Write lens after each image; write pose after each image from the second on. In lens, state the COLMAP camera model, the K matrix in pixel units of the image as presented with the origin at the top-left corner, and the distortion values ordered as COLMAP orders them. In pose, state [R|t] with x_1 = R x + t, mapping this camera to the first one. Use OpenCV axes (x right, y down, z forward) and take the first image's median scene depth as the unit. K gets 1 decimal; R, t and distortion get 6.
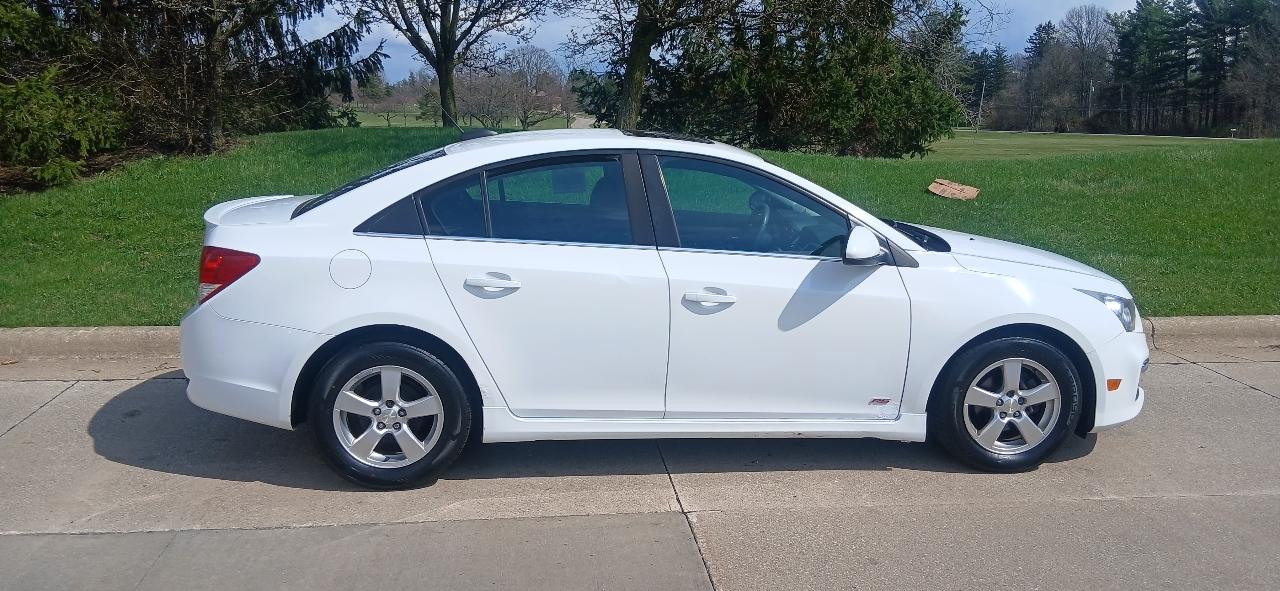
lens RADIAL K [[954.1, 0, 632.6], [0, 954.1, 297.7], [0, 0, 1]] dist [0.102124, -0.160596]
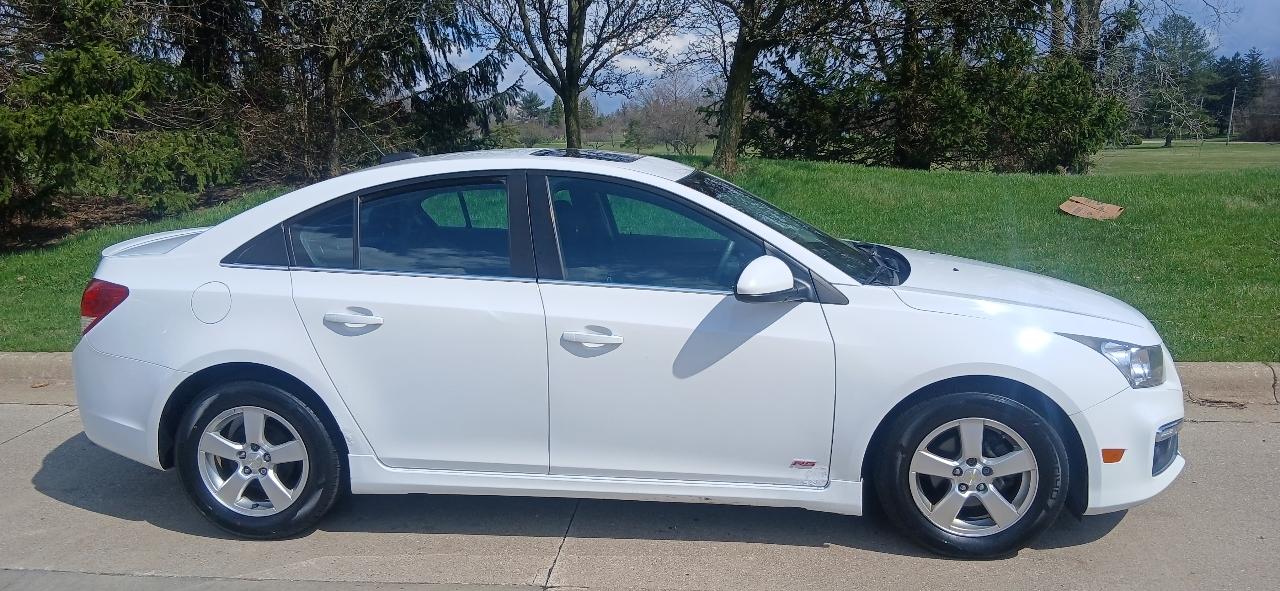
lens RADIAL K [[954.1, 0, 634.3], [0, 954.1, 296.7], [0, 0, 1]] dist [0.102124, -0.160596]
pose [[0.977313, 0.005512, -0.211729, 0.287876], [-0.011064, 0.999625, -0.025045, -0.015490], [0.211512, 0.026820, 0.977007, 0.147161]]
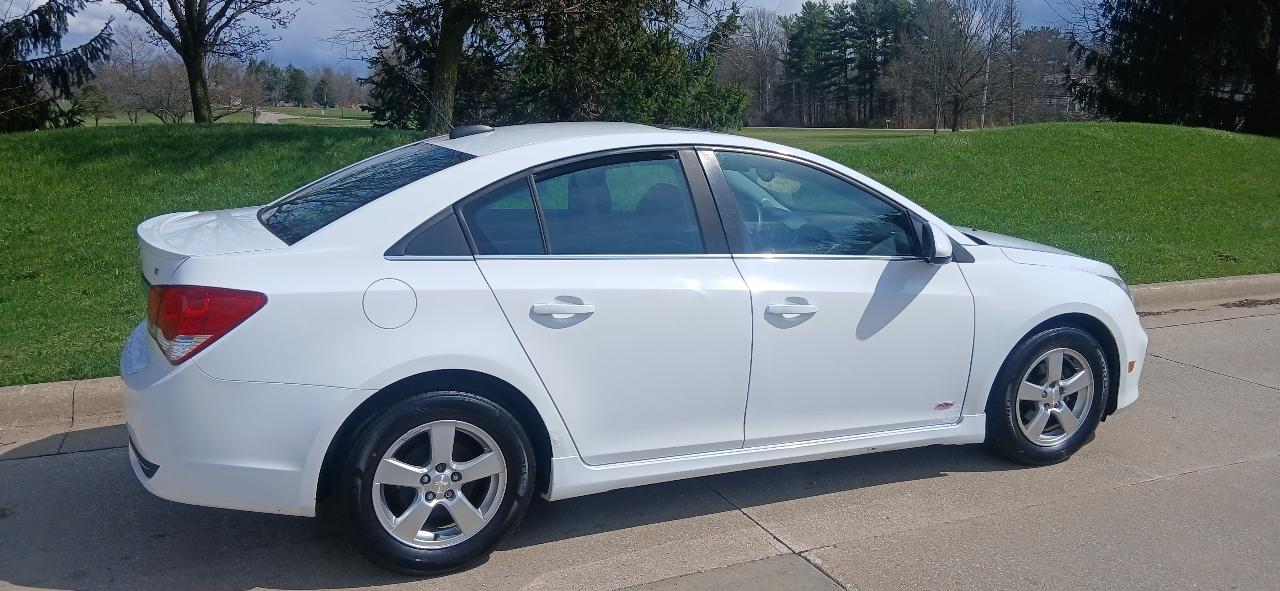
lens RADIAL K [[954.1, 0, 637.3], [0, 954.1, 301.9], [0, 0, 1]] dist [0.102124, -0.160596]
pose [[0.954231, -0.064811, 0.291962, -0.302301], [0.062085, 0.997897, 0.018602, -0.030532], [-0.292554, 0.000376, 0.956249, 0.176822]]
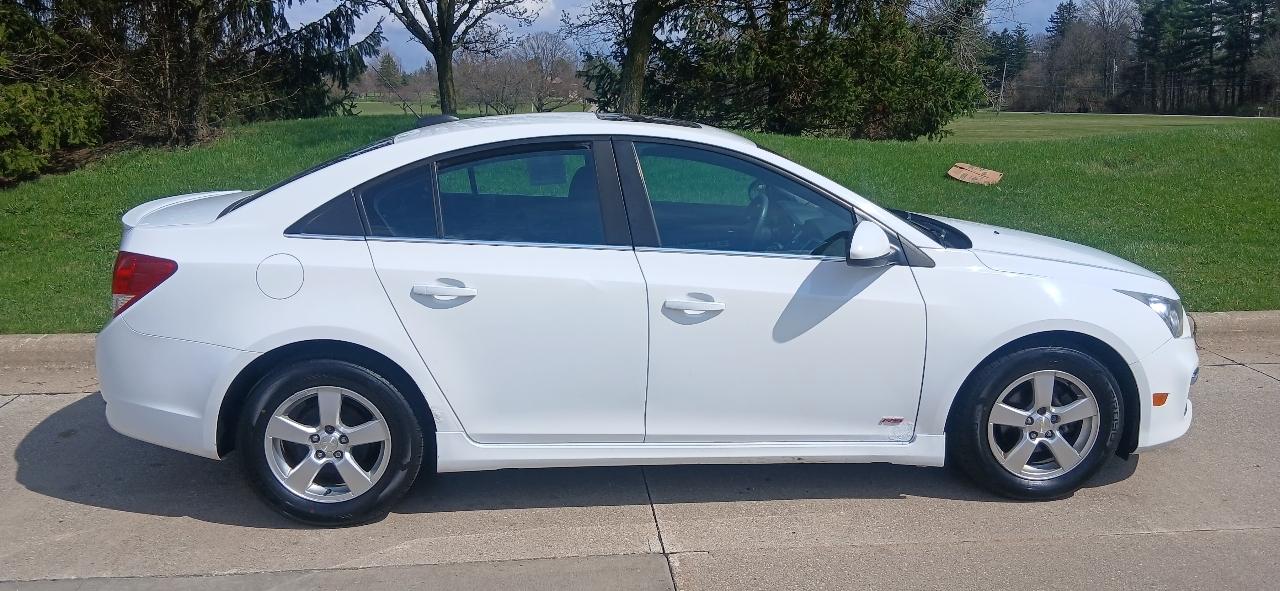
lens RADIAL K [[954.1, 0, 632.9], [0, 954.1, 298.7], [0, 0, 1]] dist [0.102124, -0.160596]
pose [[0.999785, -0.008629, -0.018847, 0.039143], [0.008912, 0.999848, 0.014989, -0.018513], [0.018714, -0.015154, 0.999710, 0.121109]]
